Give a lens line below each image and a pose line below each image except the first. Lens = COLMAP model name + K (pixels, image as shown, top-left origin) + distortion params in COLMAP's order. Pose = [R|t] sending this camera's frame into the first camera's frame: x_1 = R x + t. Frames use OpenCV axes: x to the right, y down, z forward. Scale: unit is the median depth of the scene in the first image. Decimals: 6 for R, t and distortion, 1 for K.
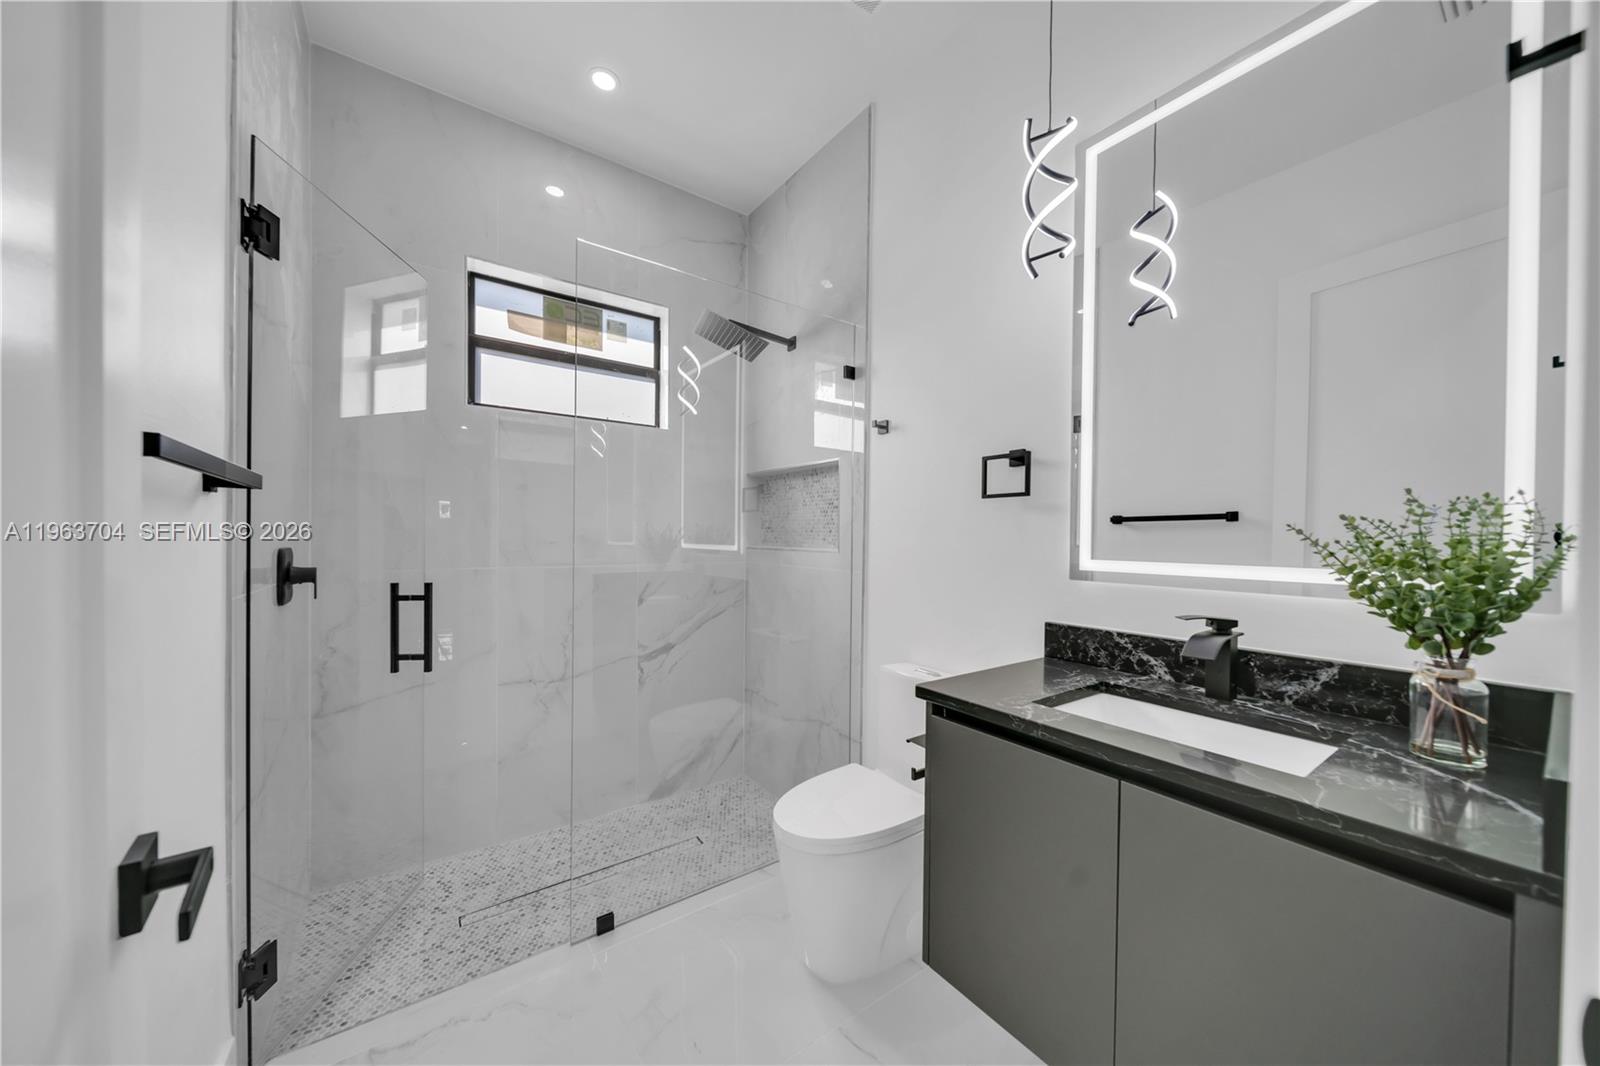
lens RADIAL K [[552.2, 0, 800.3], [0, 552.2, 529.9], [0, 0, 1]] dist [-0.000035, -0.001133]
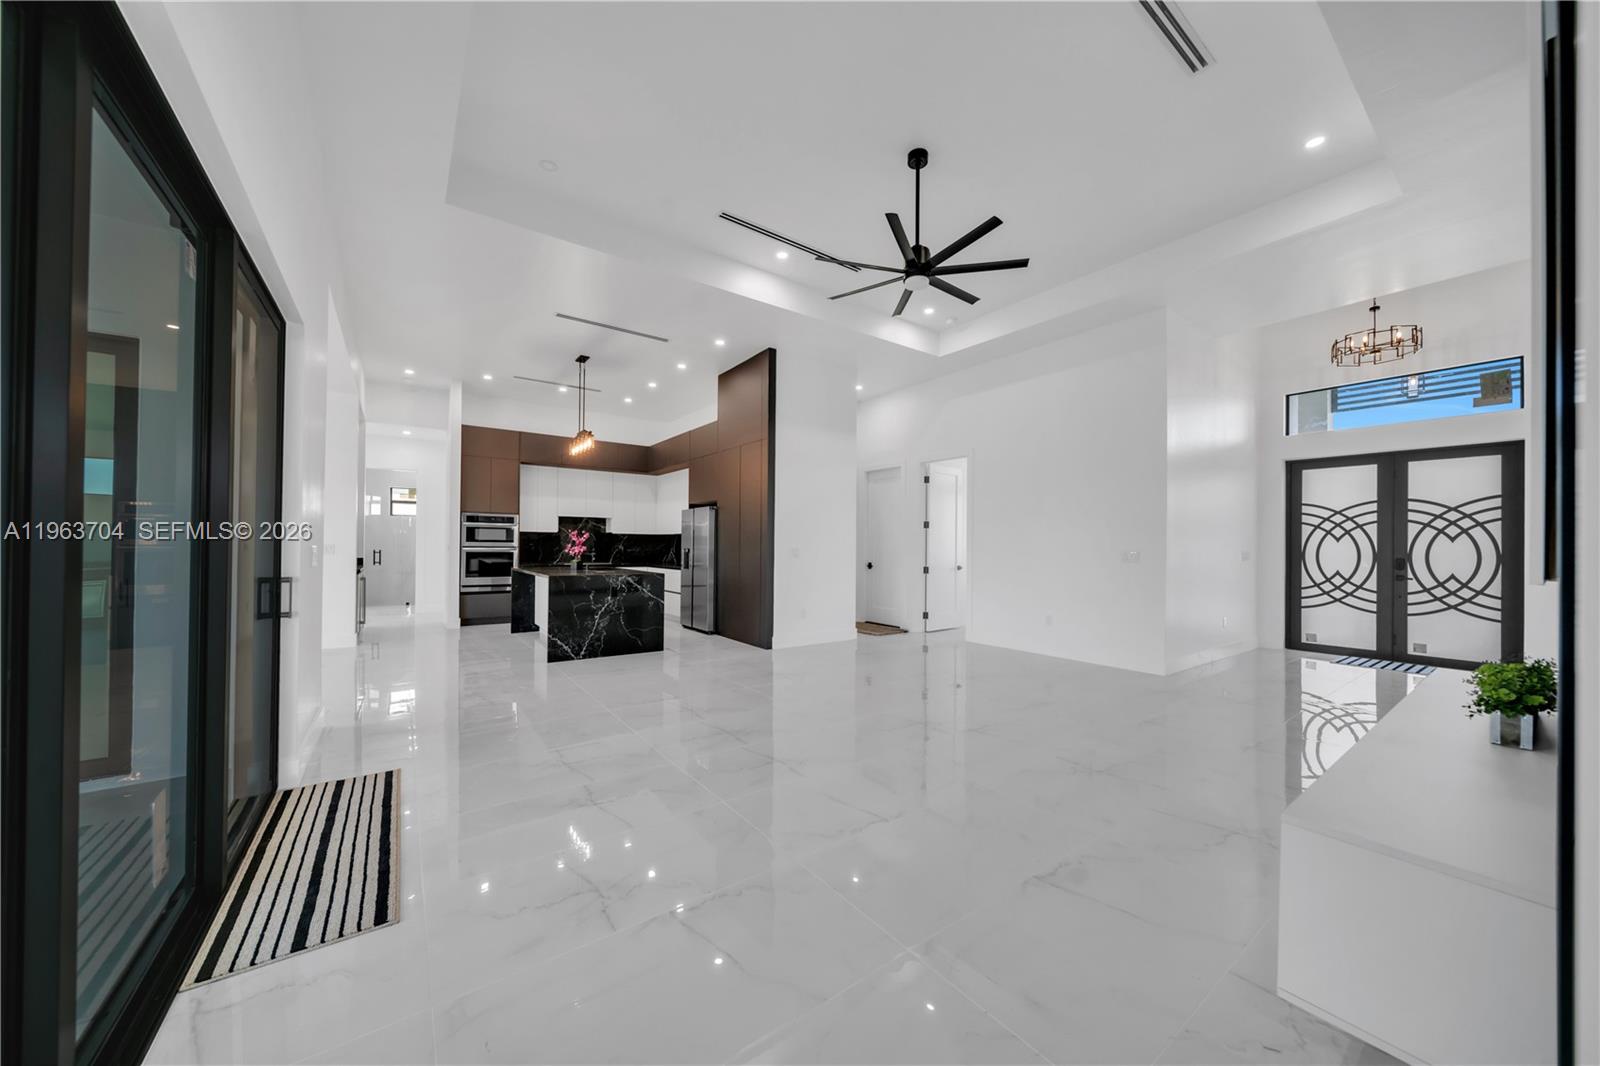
lens RADIAL K [[552.2, 0, 796.5], [0, 552.2, 539.6], [0, 0, 1]] dist [-0.000035, -0.001133]
pose [[0.999986, -0.002806, -0.004489, 3.459384], [0.002767, 0.999960, -0.008520, 0.045252], [0.004513, 0.008507, 0.999954, -4.435123]]
